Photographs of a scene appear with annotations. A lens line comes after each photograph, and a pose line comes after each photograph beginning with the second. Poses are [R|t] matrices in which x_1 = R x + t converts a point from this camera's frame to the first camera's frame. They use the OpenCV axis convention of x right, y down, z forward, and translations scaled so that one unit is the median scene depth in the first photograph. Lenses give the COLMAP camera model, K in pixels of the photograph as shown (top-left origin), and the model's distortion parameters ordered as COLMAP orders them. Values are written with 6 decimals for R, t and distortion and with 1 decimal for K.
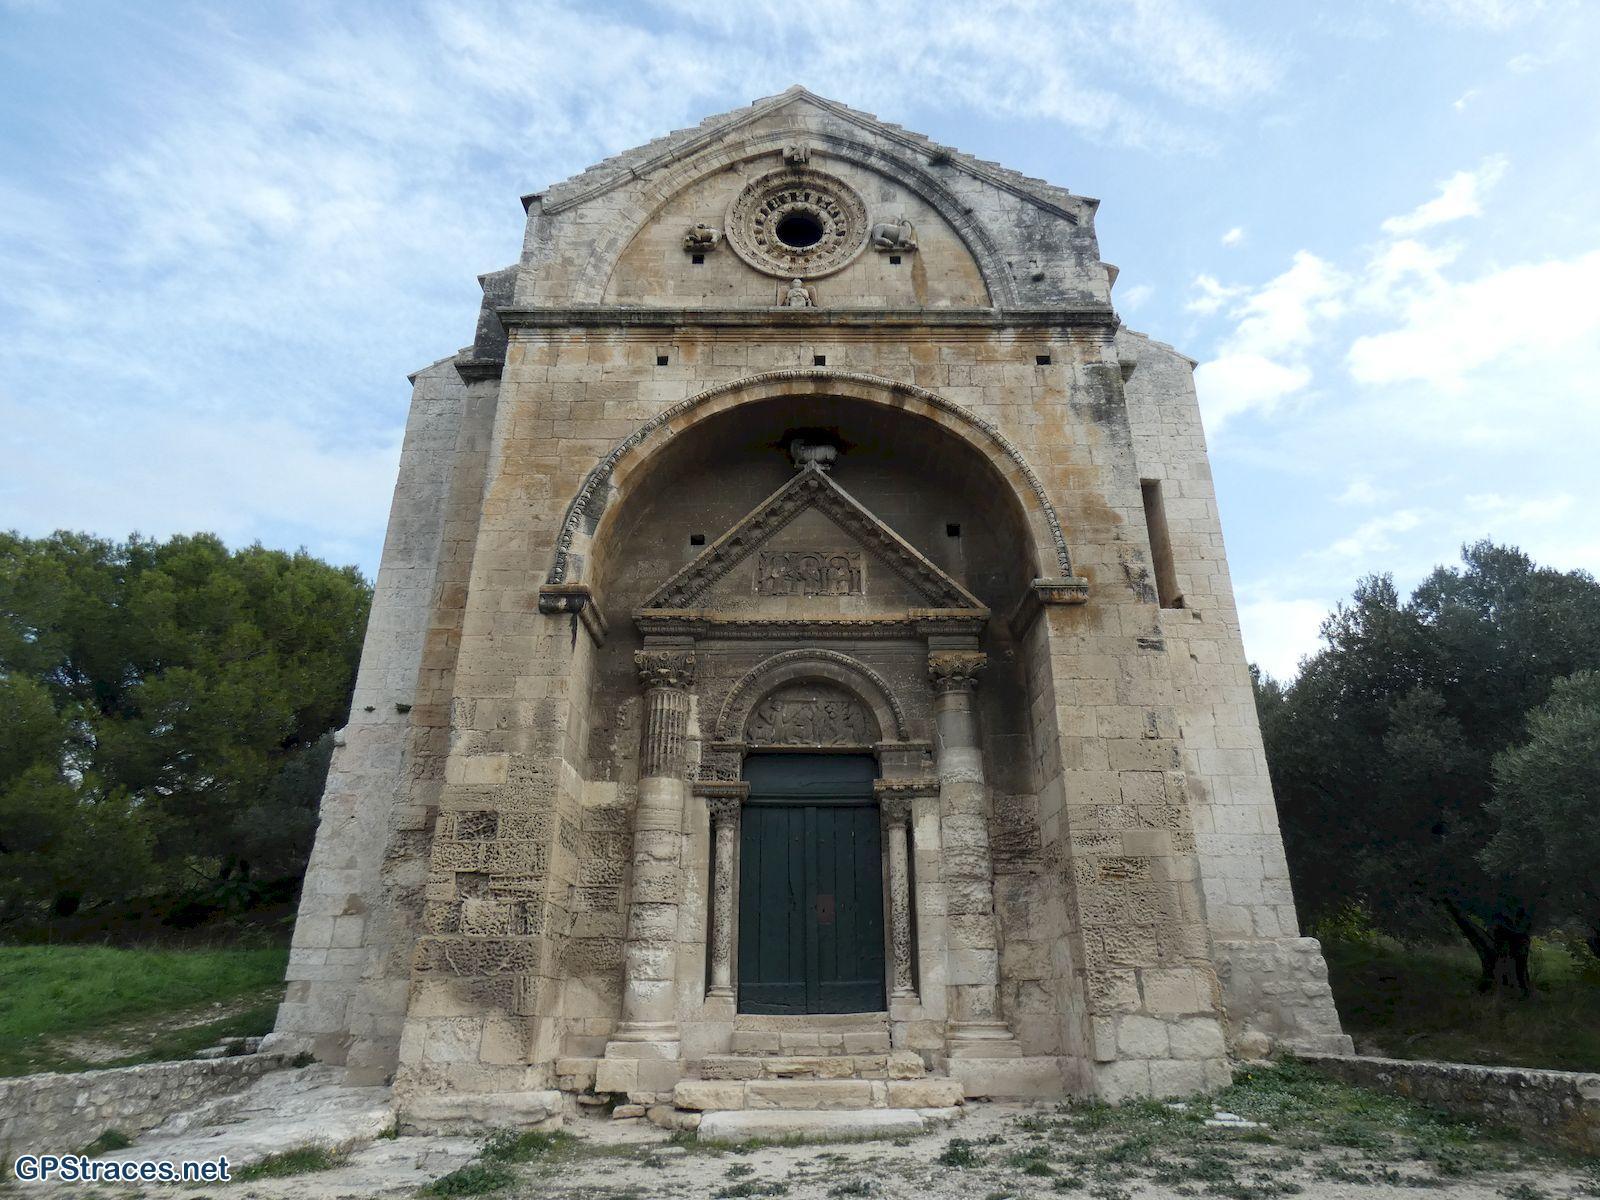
lens RADIAL K [[713.9, 0, 800.0], [0, 713.9, 600.0], [0, 0, 1]] dist [-0.047669, 0.000023]
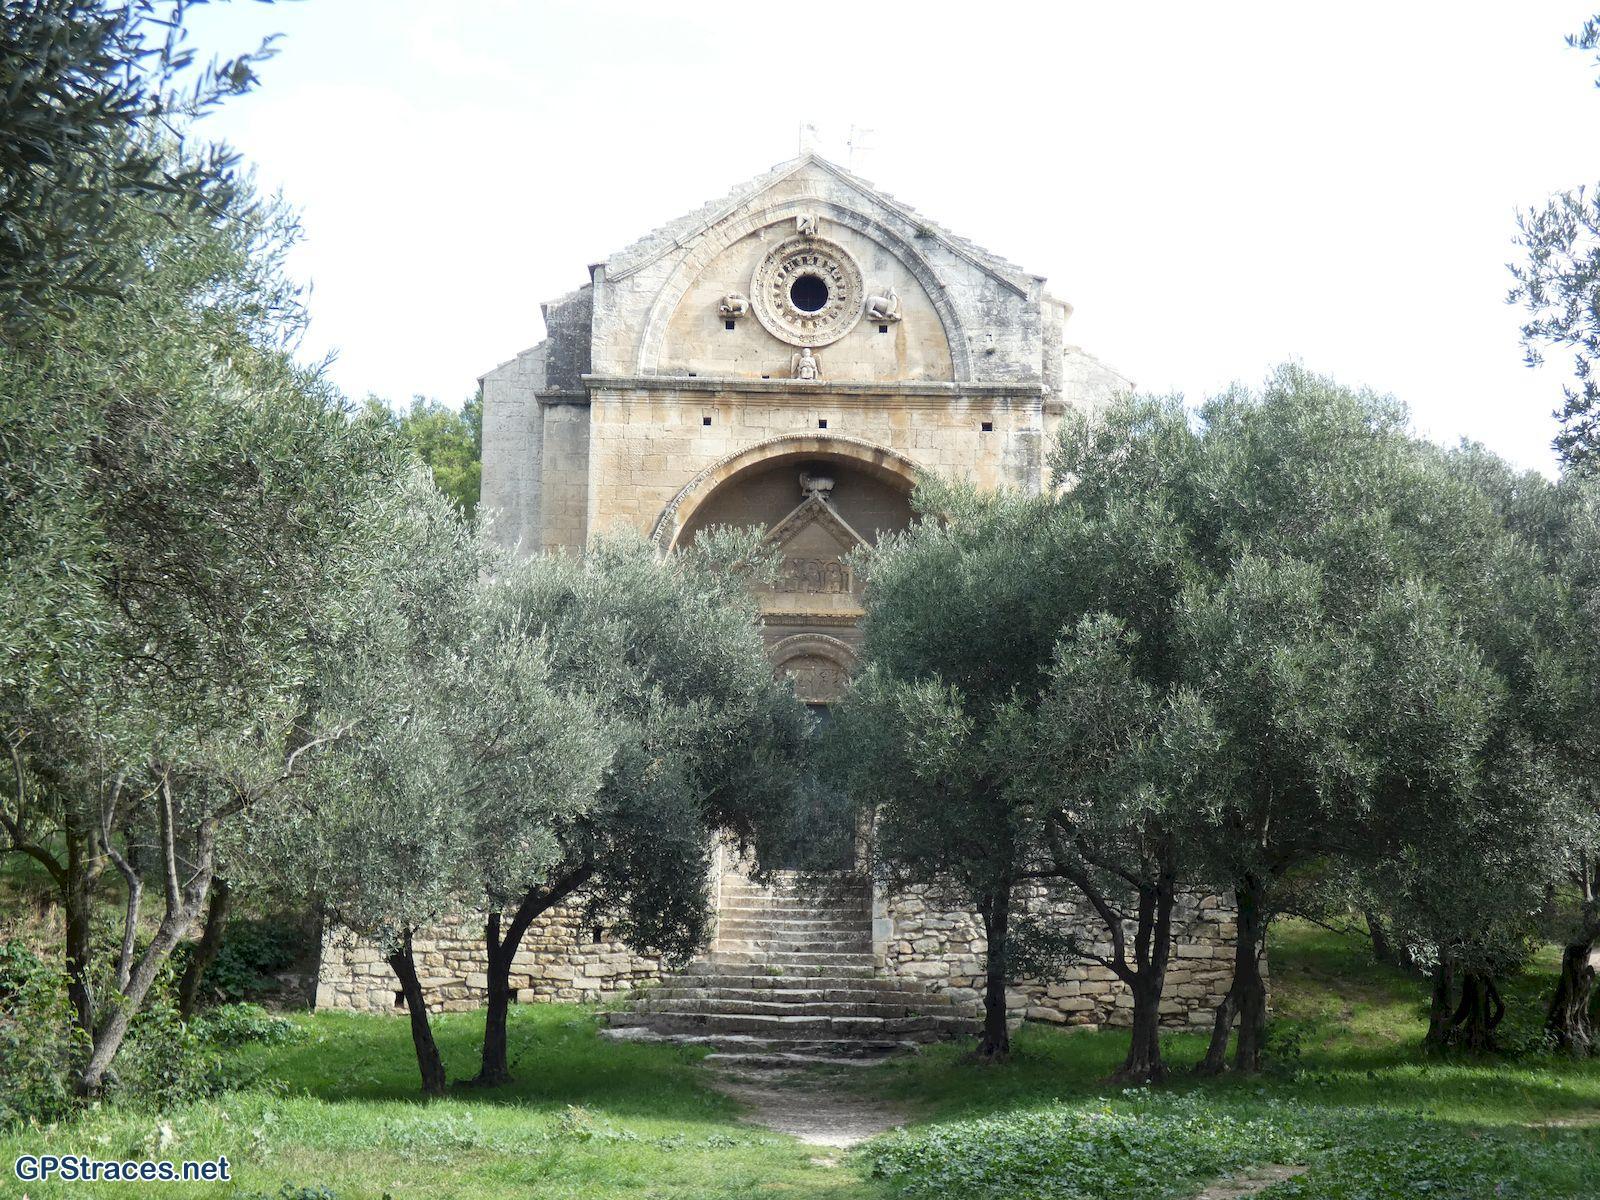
lens RADIAL K [[713.9, 0, 800.0], [0, 713.9, 600.0], [0, 0, 1]] dist [-0.047669, 0.000023]
pose [[0.999807, 0.018804, 0.005677, -0.015206], [-0.019332, 0.993179, 0.114986, -0.140068], [-0.003476, -0.115073, 0.993351, -0.352126]]
